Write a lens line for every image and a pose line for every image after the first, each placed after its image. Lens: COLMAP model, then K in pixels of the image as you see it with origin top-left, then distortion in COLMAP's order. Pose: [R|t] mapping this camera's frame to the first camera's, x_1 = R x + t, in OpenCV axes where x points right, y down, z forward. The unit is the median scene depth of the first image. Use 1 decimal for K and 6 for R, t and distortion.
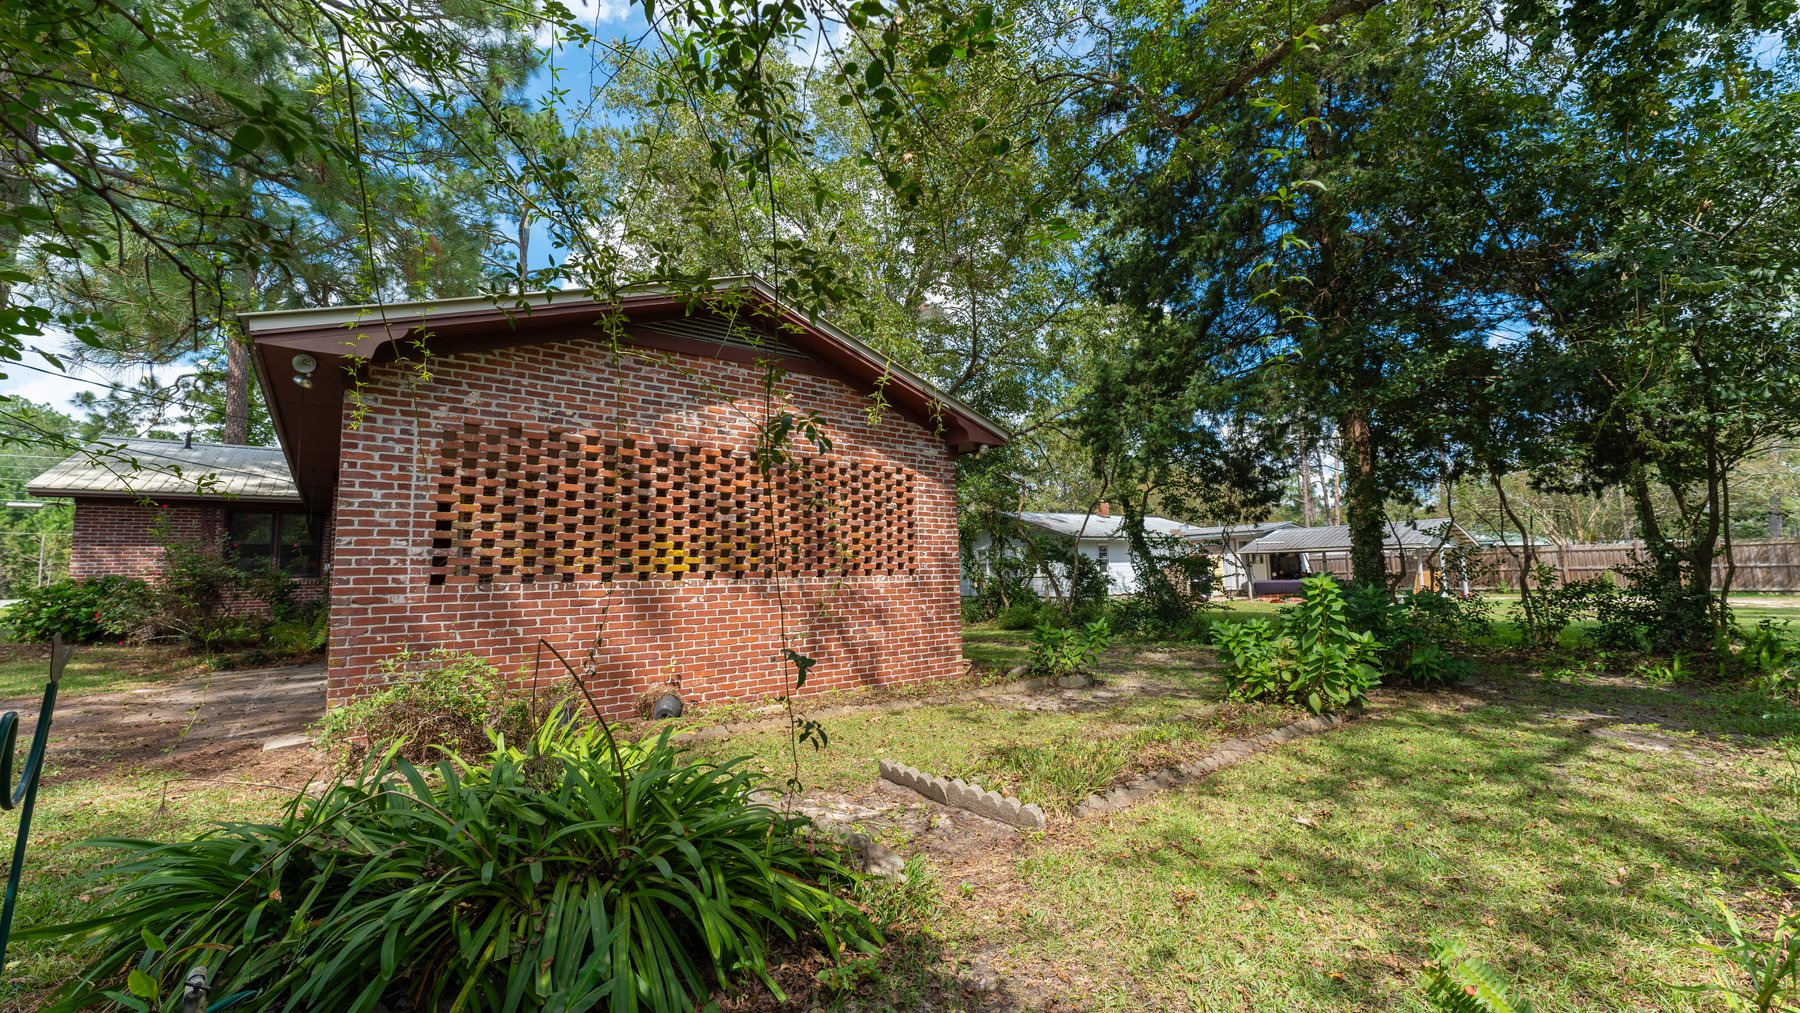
lens RADIAL K [[714.0, 0, 895.7], [0, 714.0, 504.6], [0, 0, 1]] dist [-0.000316, 0.000179]
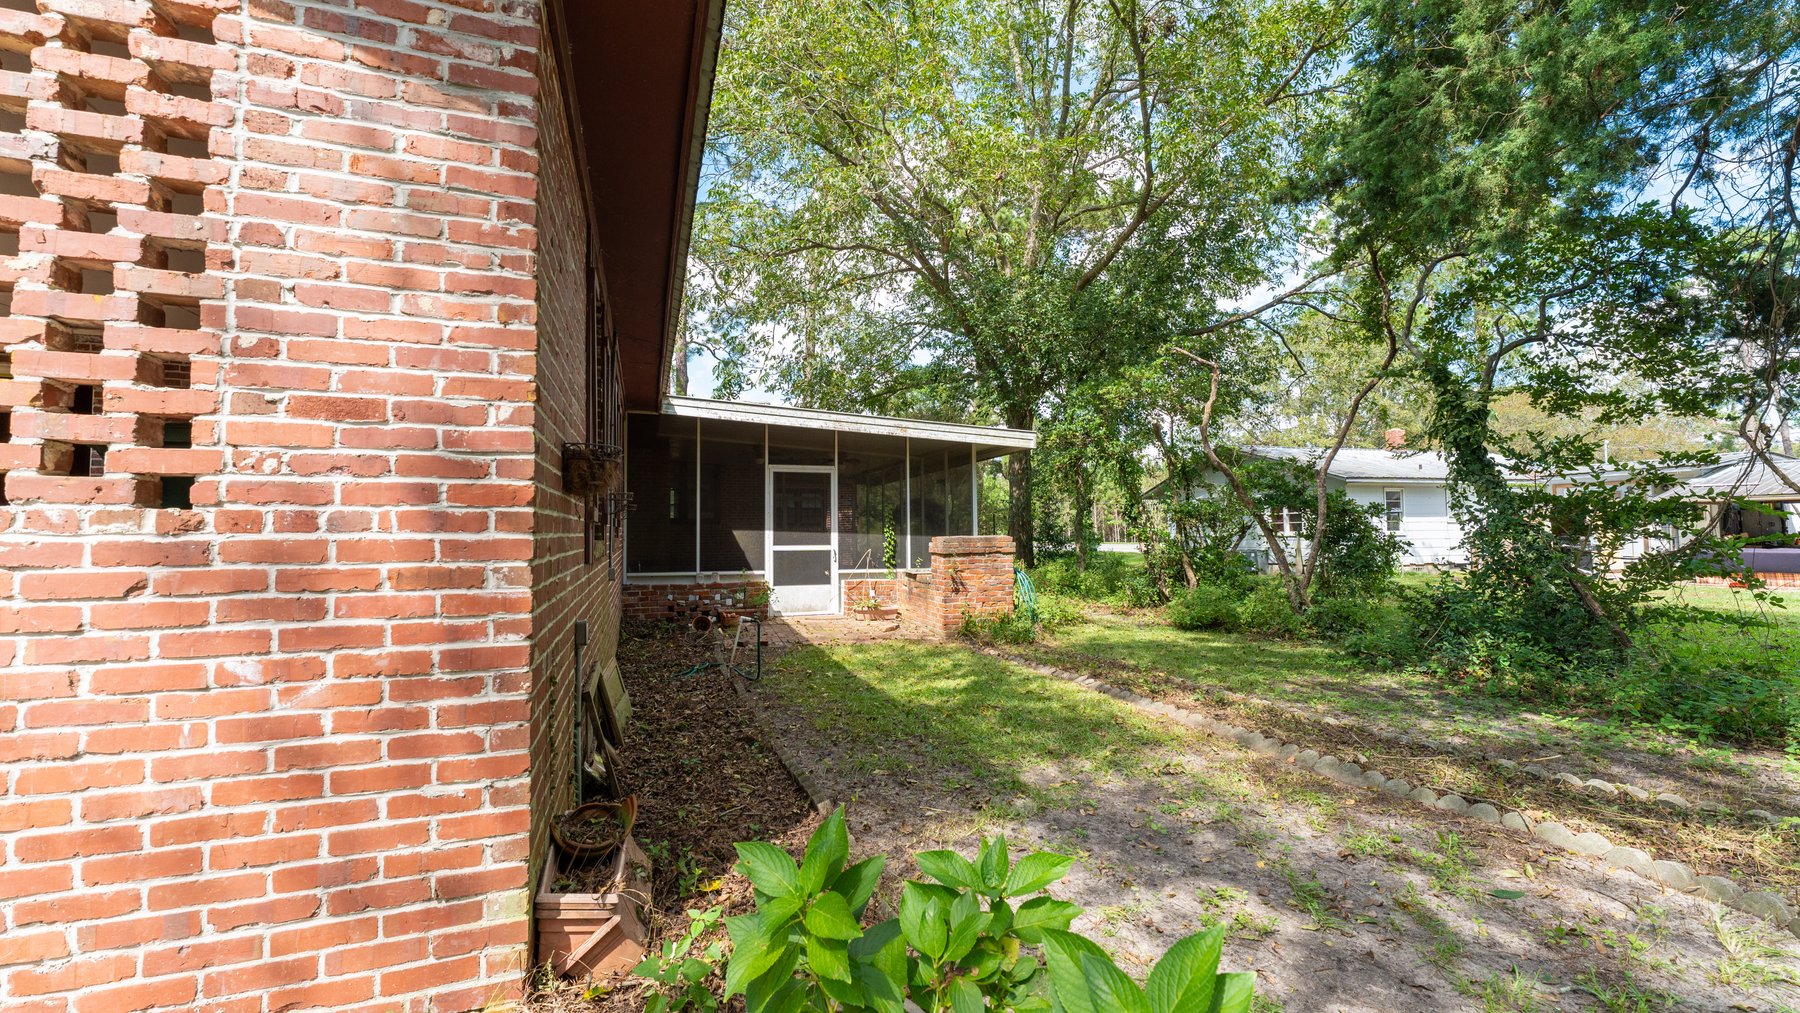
lens RADIAL K [[714.0, 0, 895.7], [0, 714.0, 504.6], [0, 0, 1]] dist [-0.000316, 0.000179]
pose [[0.945322, 0.000637, -0.326139, 0.272713], [0.019091, 0.998175, 0.057285, 0.089165], [0.325580, -0.060379, 0.943585, 0.867735]]
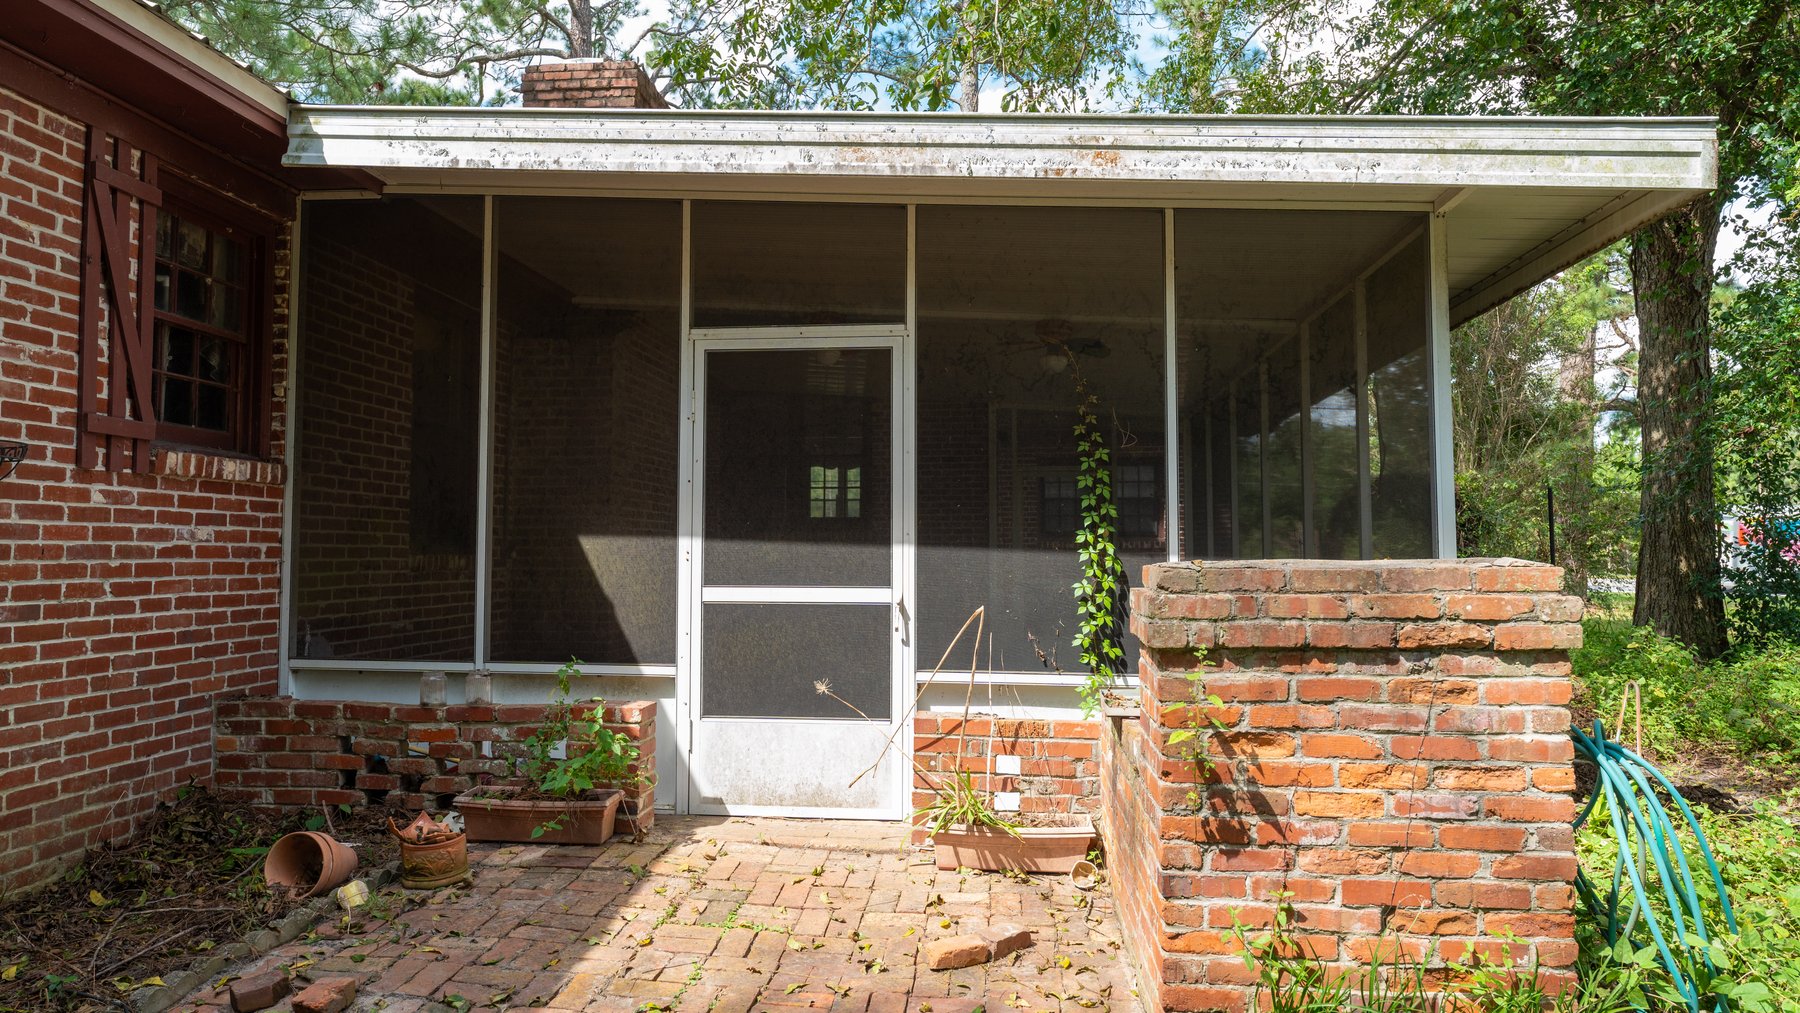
lens RADIAL K [[1146.0, 0, 897.3], [0, 1146.0, 499.3], [0, 0, 1]] dist [-0.005321, -0.000964]
pose [[0.717241, -0.014016, -0.696685, 0.178322], [0.051086, 0.998165, 0.032512, 0.163864], [0.694950, -0.058910, 0.716640, 1.578224]]
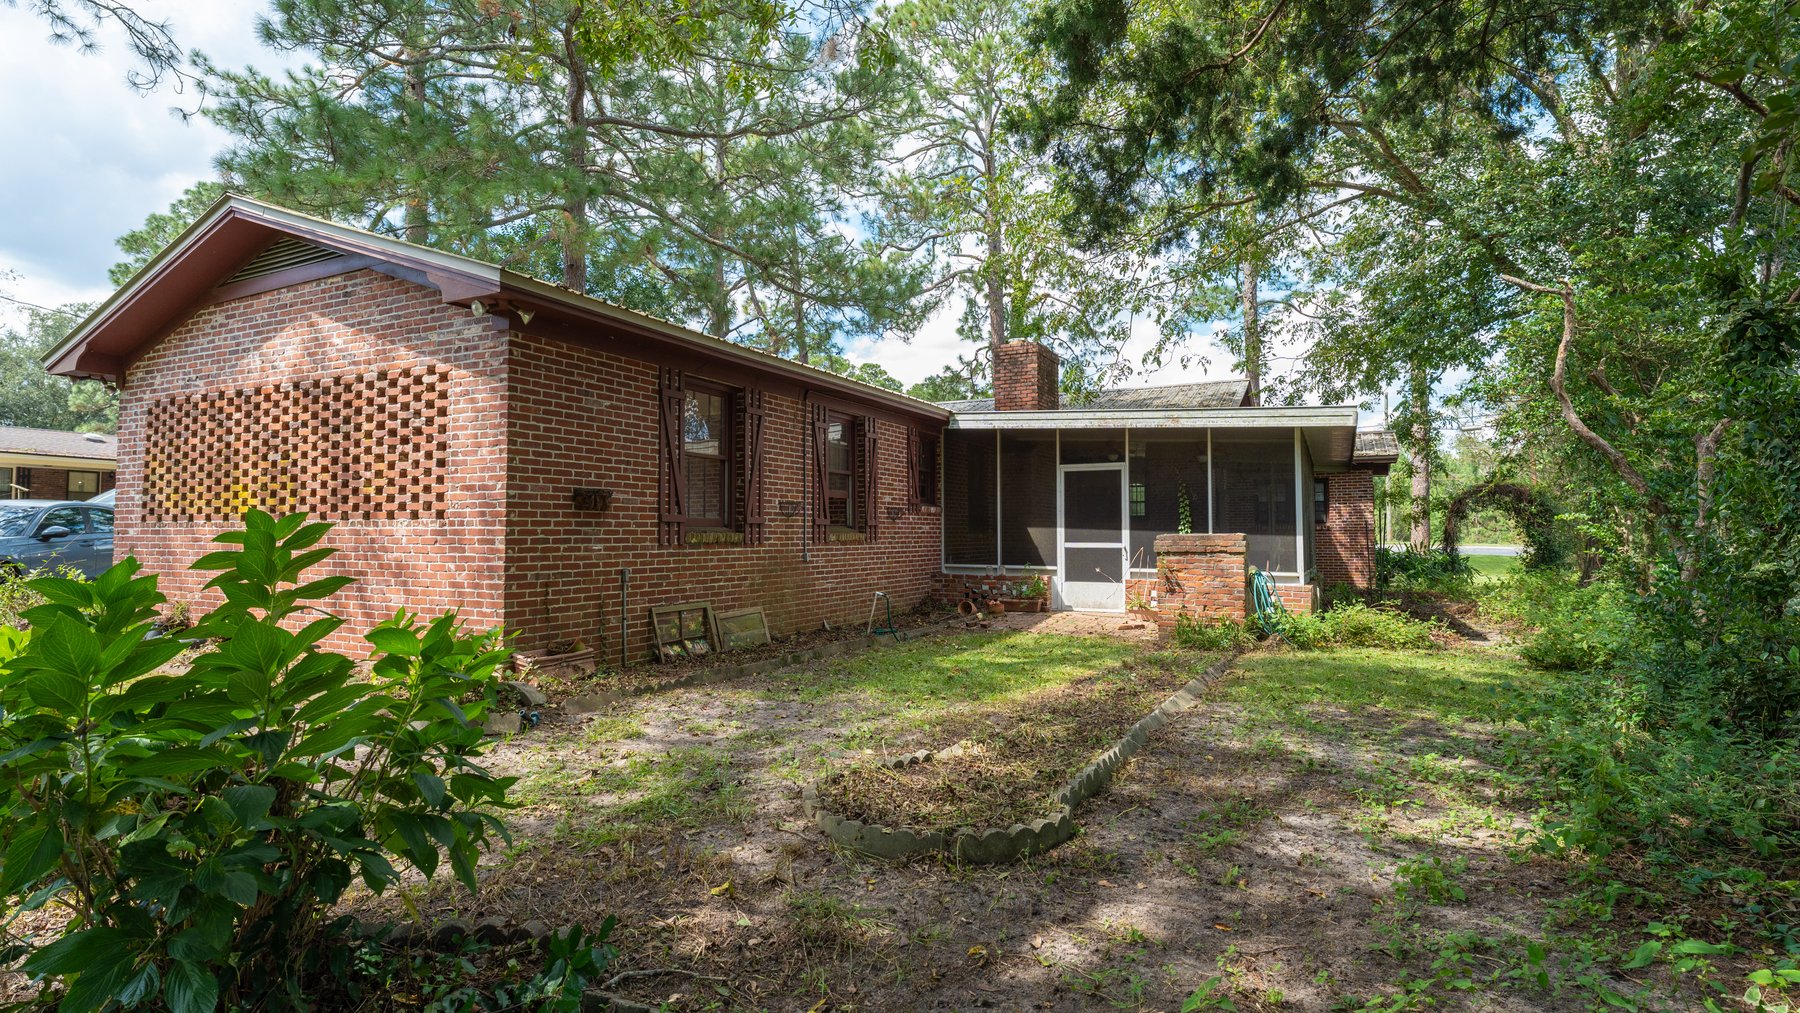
lens RADIAL K [[881.6, 0, 900.0], [0, 881.6, 506.5], [0, 0, 1]] dist [-0.000221, -0.000125]
pose [[0.421366, -0.009730, -0.906838, 0.966955], [0.078987, 0.996536, 0.026010, 0.097919], [0.903444, -0.082588, 0.420675, 1.029332]]
